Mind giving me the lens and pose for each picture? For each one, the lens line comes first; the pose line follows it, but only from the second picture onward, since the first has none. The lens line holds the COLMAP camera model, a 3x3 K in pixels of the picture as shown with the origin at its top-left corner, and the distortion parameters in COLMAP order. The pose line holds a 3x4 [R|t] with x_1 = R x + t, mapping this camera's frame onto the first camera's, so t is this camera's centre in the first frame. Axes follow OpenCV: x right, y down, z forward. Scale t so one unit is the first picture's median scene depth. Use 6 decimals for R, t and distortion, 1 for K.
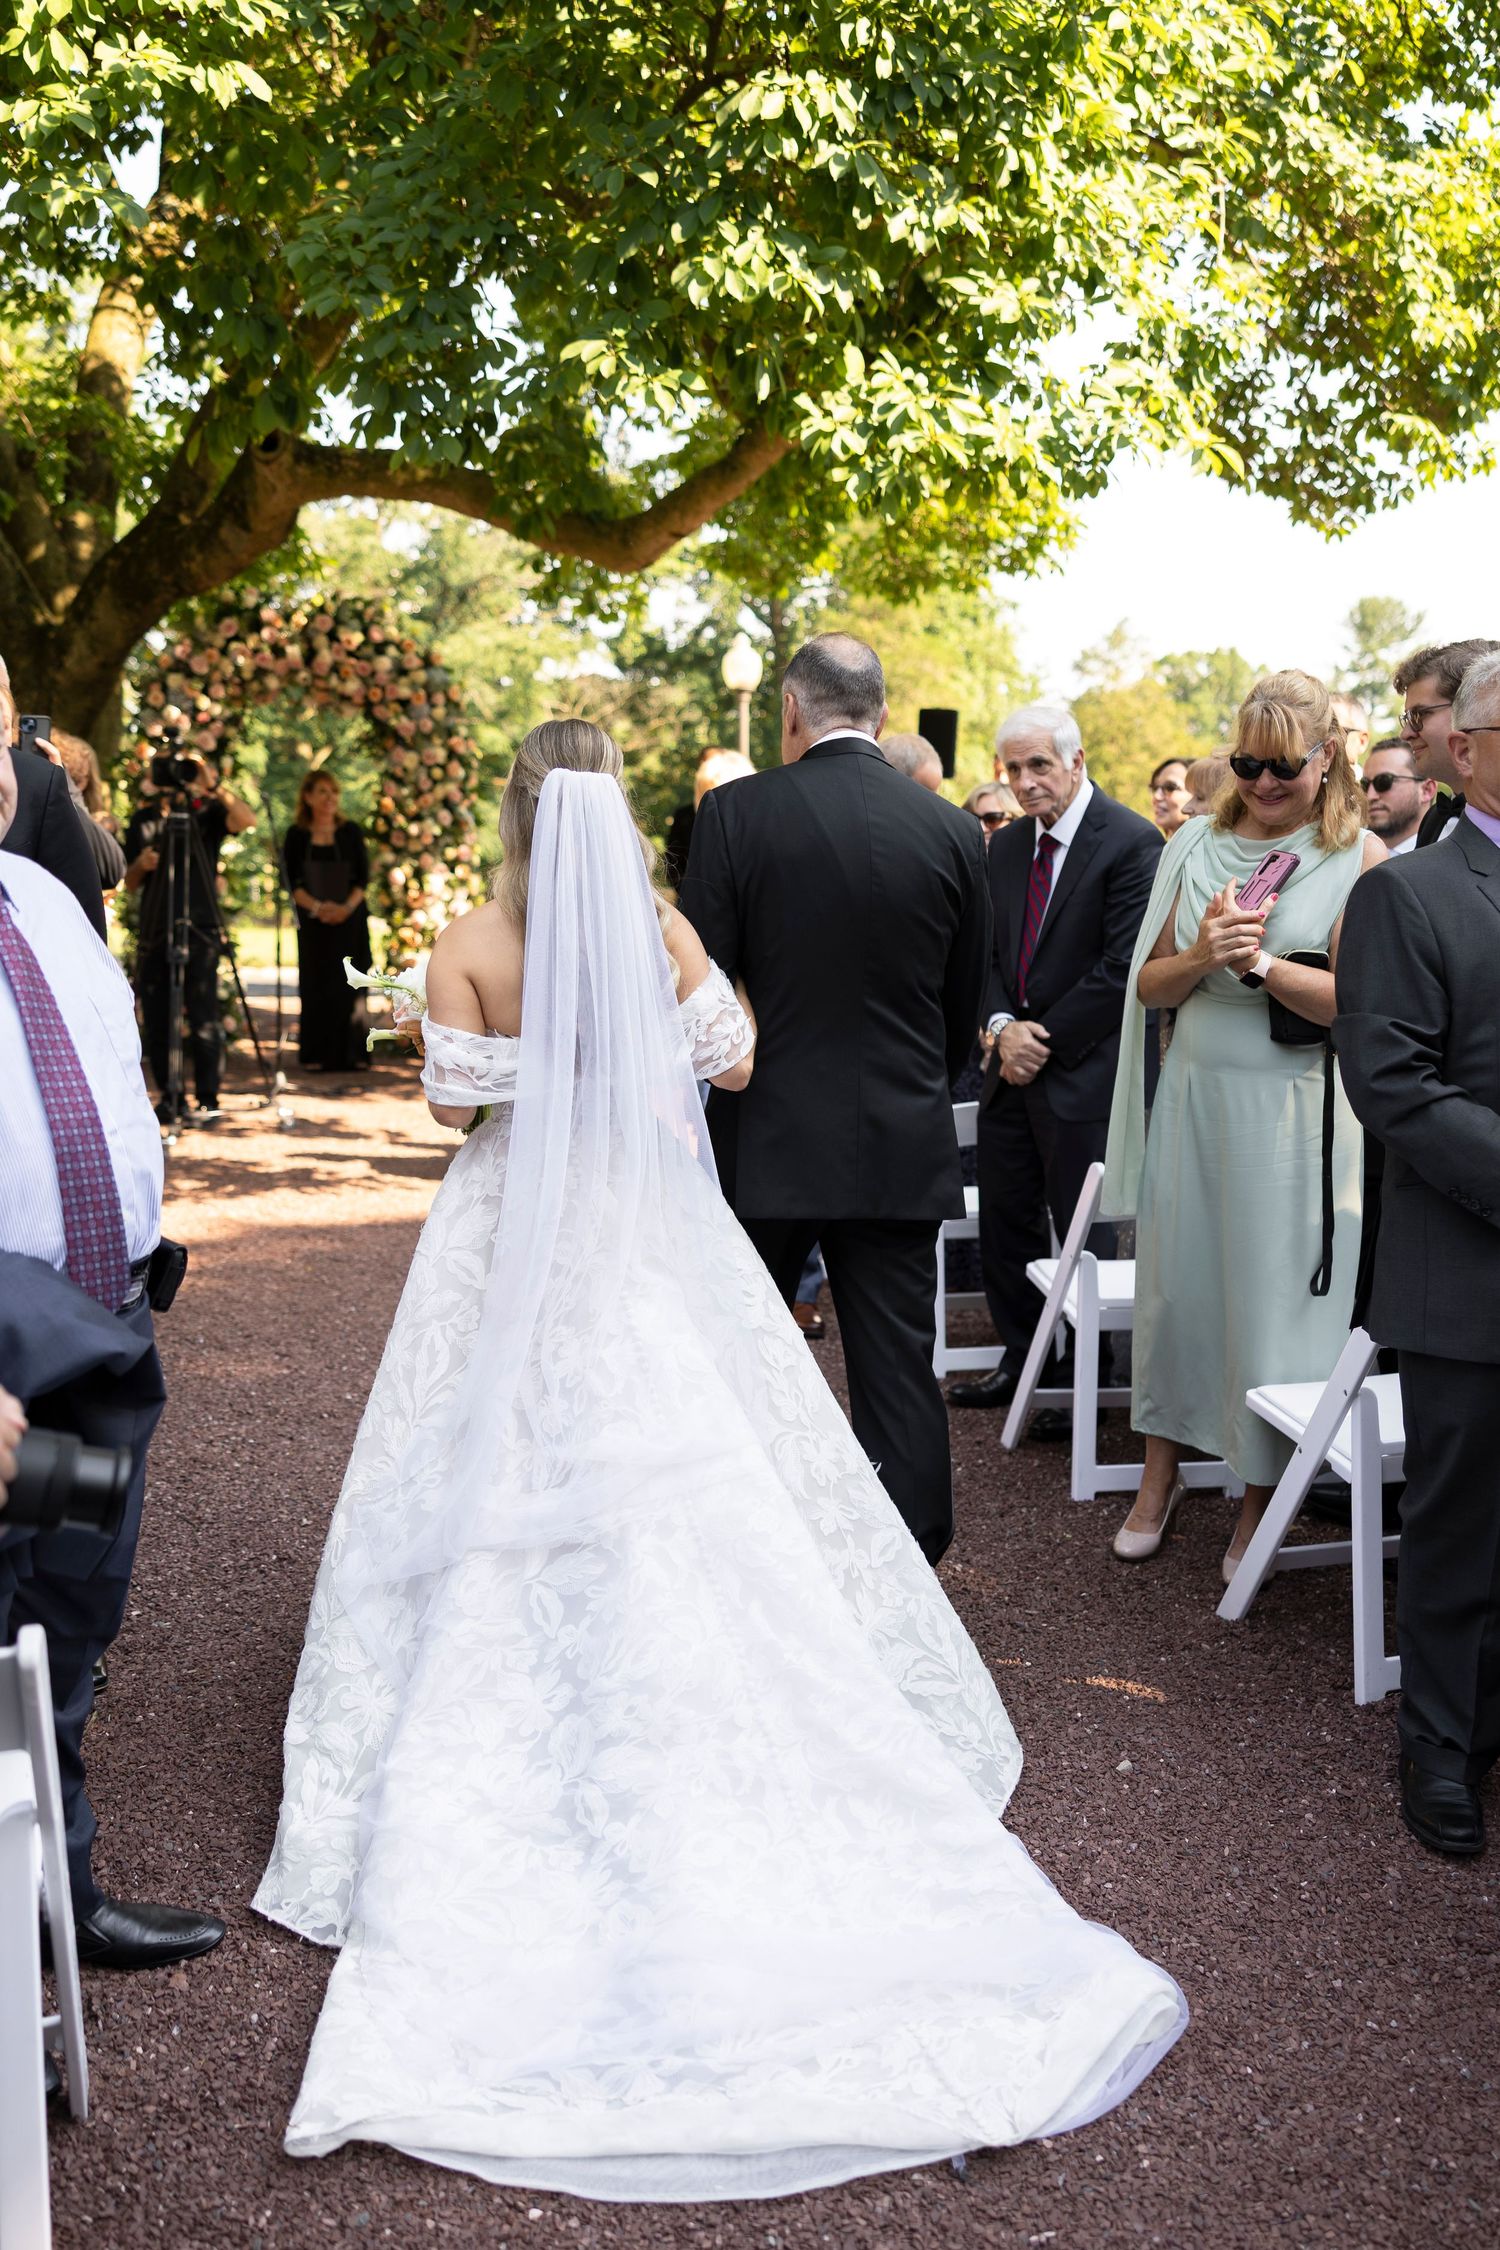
lens RADIAL K [[1900.0, 0, 759.8], [0, 1900.0, 1203.3], [0, 0, 1]] dist [0.003514, 0.005044]
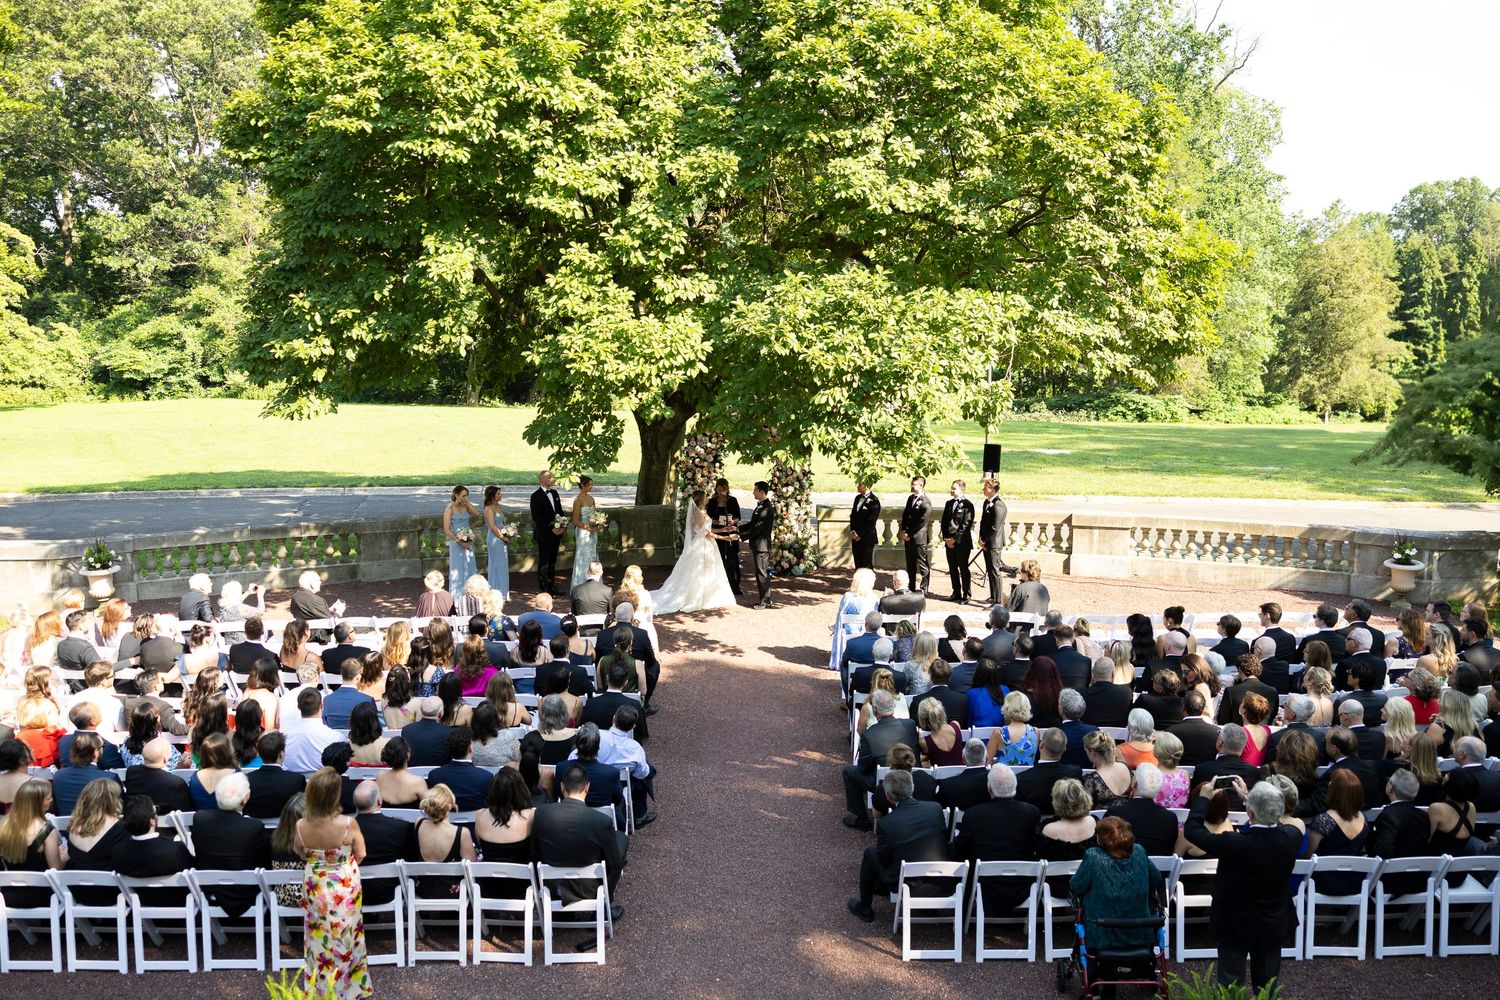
lens RADIAL K [[1266.6, 0, 750.0], [0, 1266.6, 500.0], [0, 0, 1]] dist [0.003514, 0.005044]
pose [[0.956533, 0.027779, -0.290299, 0.288194], [-0.037613, 0.998890, -0.028352, -0.135666], [0.289190, 0.038039, 0.956516, -0.703593]]
